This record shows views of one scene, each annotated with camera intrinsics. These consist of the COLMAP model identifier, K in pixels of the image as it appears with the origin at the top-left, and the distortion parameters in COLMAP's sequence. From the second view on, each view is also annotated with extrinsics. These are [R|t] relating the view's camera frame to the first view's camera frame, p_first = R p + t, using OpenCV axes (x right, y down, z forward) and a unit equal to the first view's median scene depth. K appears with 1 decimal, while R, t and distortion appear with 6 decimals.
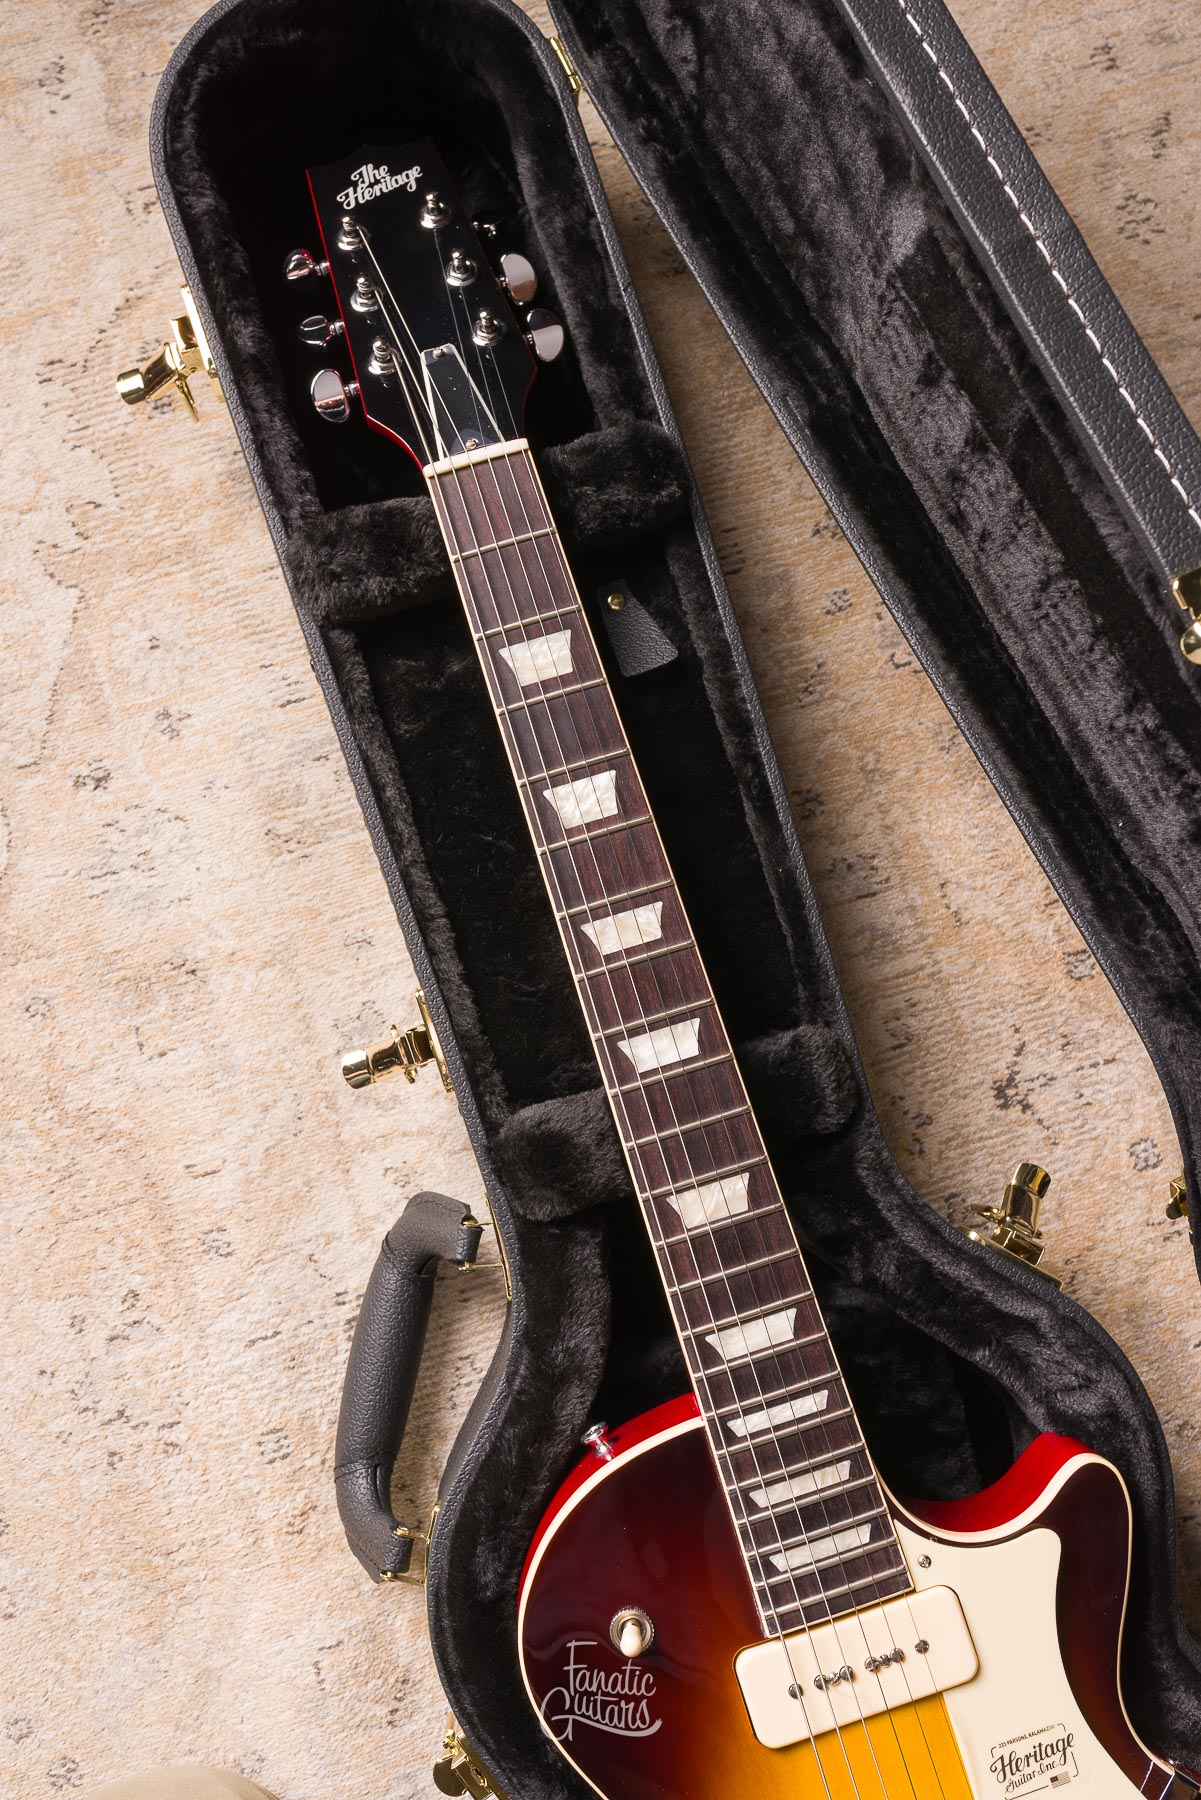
lens RADIAL K [[1720.9, 0, 609.7], [0, 1720.9, 903.3], [0, 0, 1]] dist [0.001673, -0.002273]
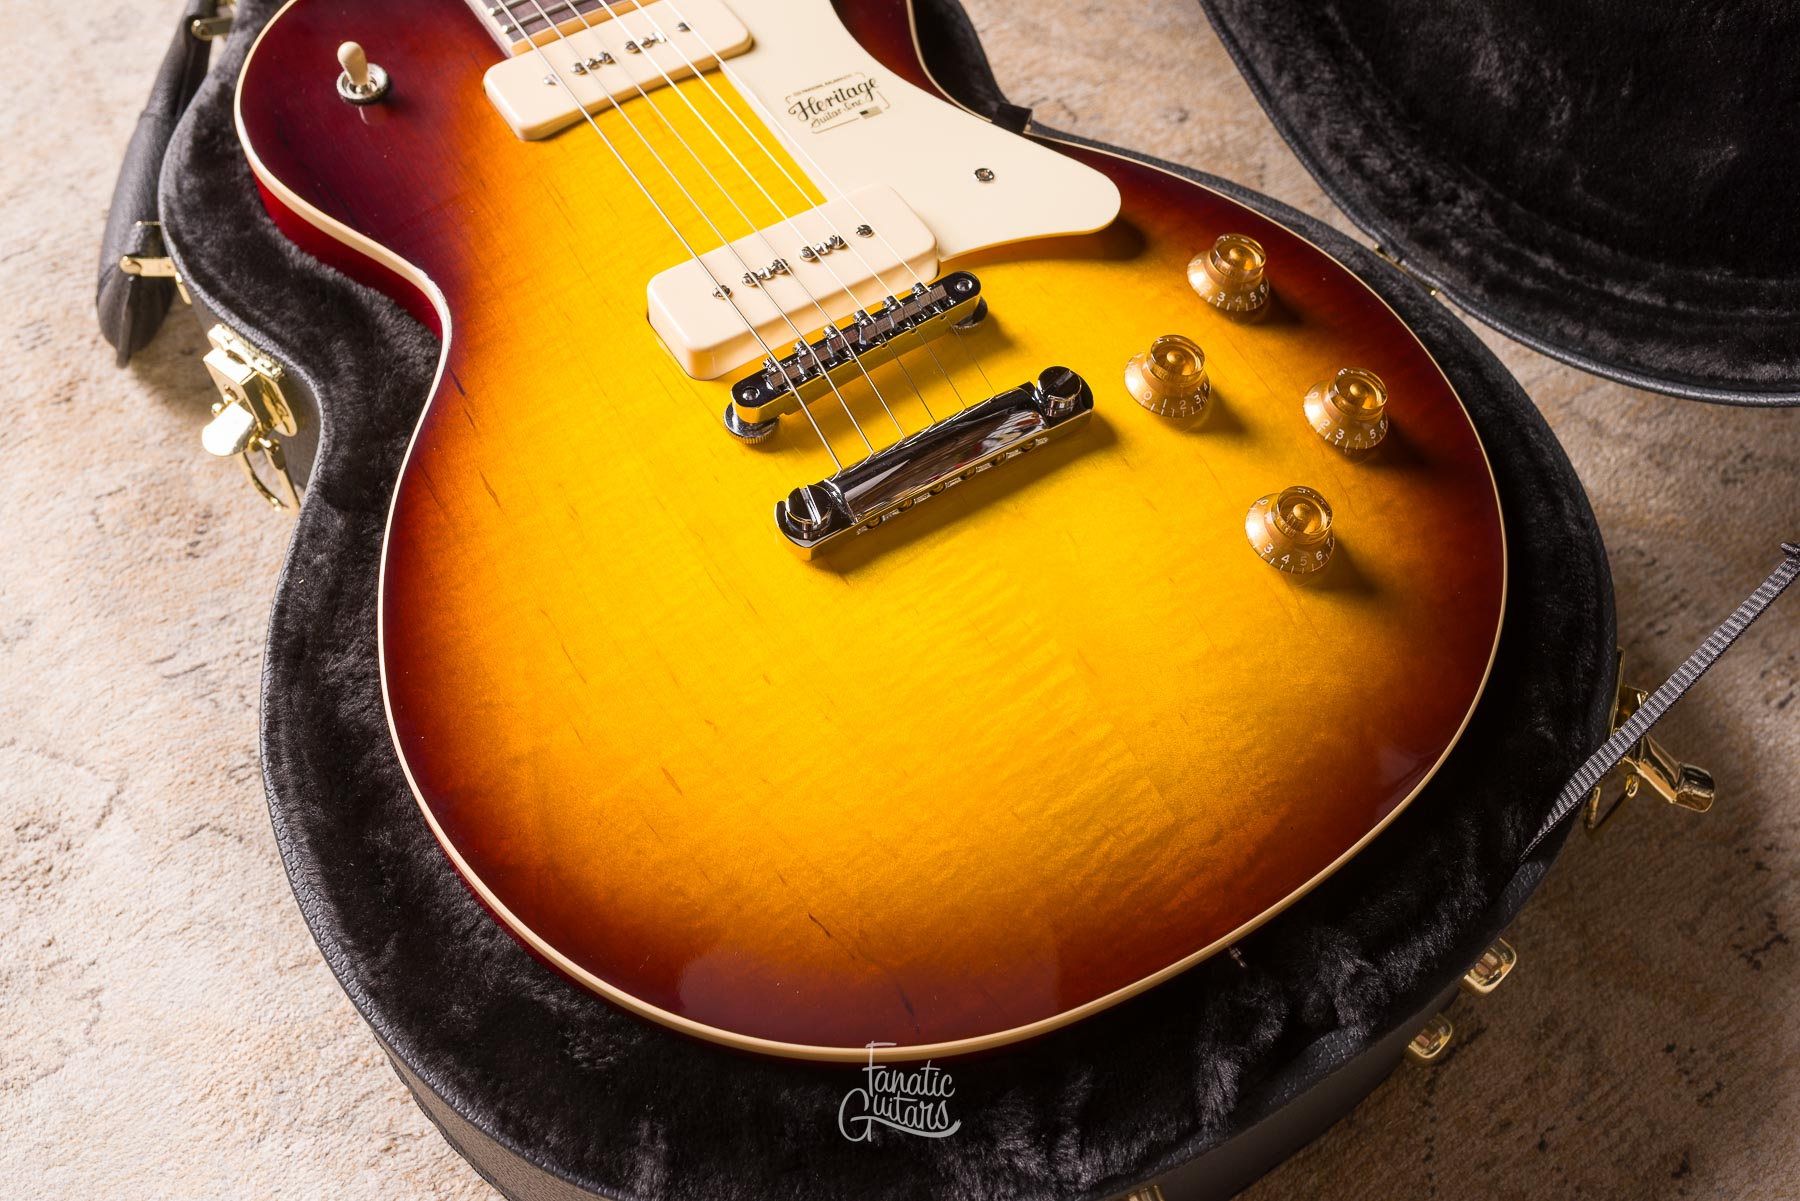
lens RADIAL K [[1747.2, 0, 906.5], [0, 1747.2, 608.6], [0, 0, 1]] dist [-0.002029, 0.001826]
pose [[0.965226, -0.228755, 0.126527, 0.088374], [0.261063, 0.868615, -0.421135, 0.913804], [-0.013567, 0.439522, 0.898129, 0.251550]]
